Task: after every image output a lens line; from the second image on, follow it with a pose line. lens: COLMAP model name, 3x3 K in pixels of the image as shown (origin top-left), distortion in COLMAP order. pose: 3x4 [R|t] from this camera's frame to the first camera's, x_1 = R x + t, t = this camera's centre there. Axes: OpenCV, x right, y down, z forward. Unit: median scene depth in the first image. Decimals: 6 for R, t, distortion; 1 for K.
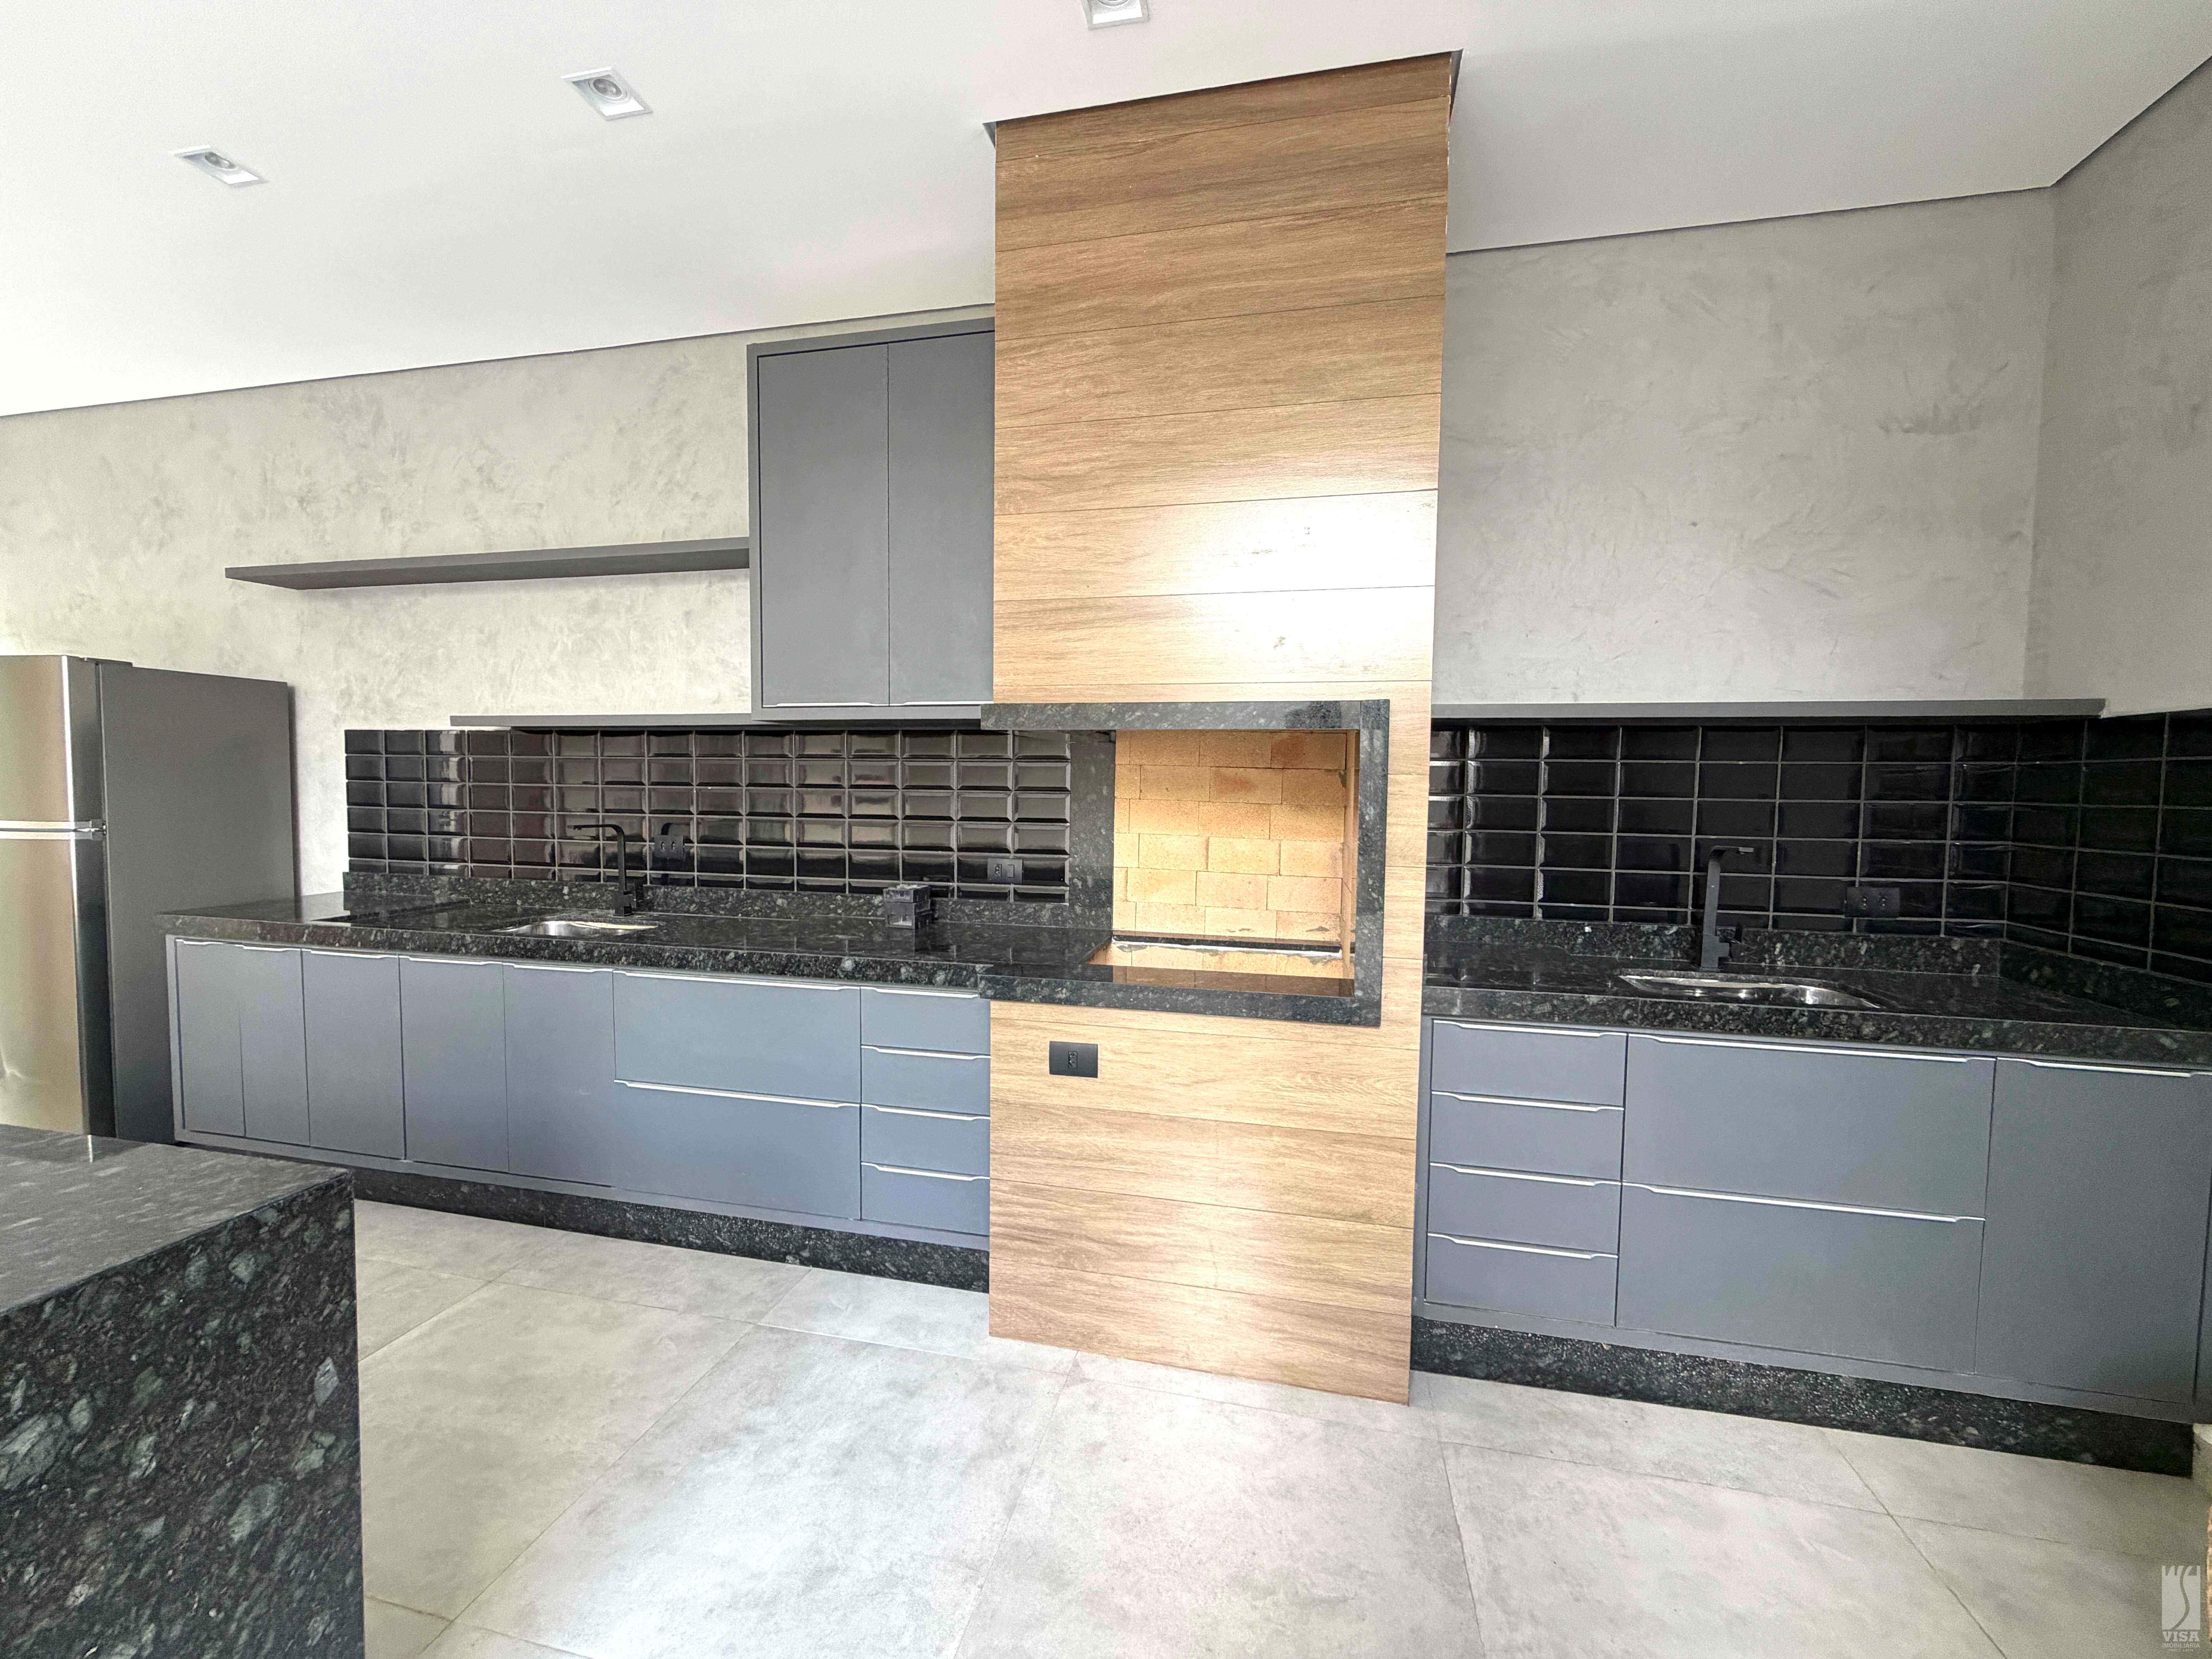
lens RADIAL K [[880.4, 0, 1103.6], [0, 880.4, 827.4], [0, 0, 1]] dist [-0.000517, 0.000053]
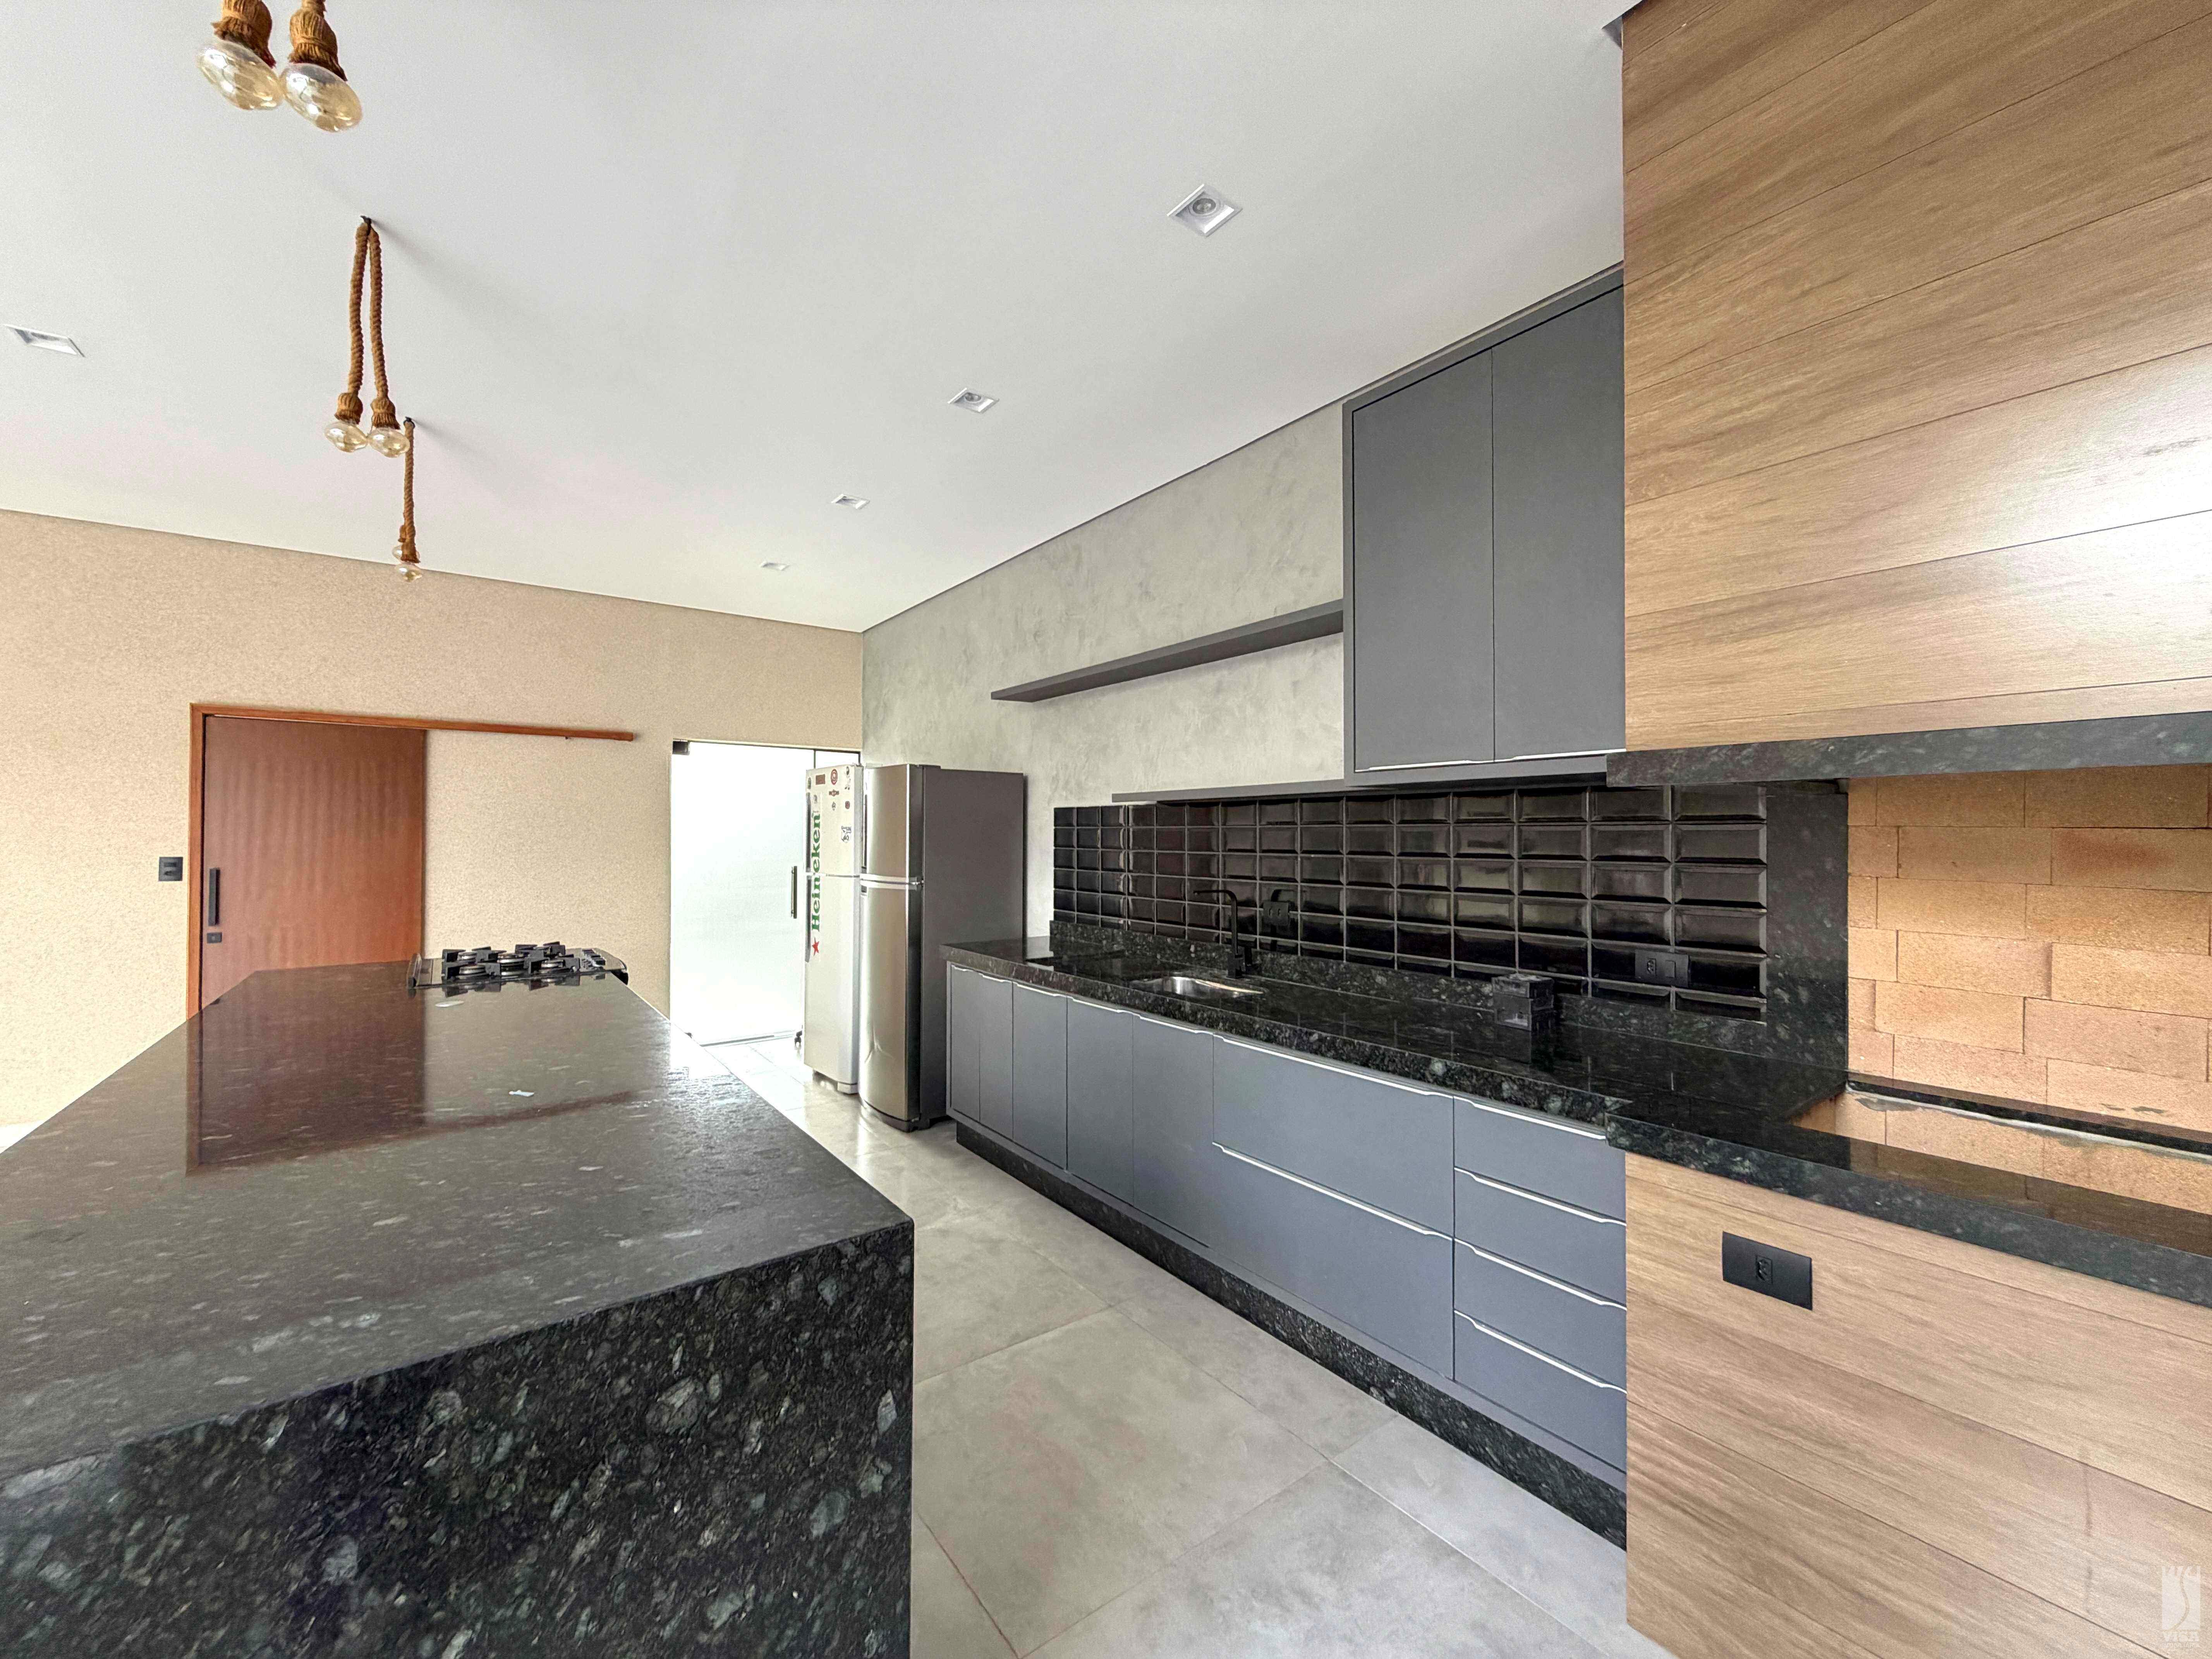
lens RADIAL K [[880.4, 0, 1103.6], [0, 880.4, 827.4], [0, 0, 1]] dist [-0.000517, 0.000053]
pose [[0.760351, -0.016190, -0.649311, 0.020707], [-0.026730, 0.998062, -0.056188, -0.019657], [0.648962, 0.060078, 0.758445, 0.129092]]
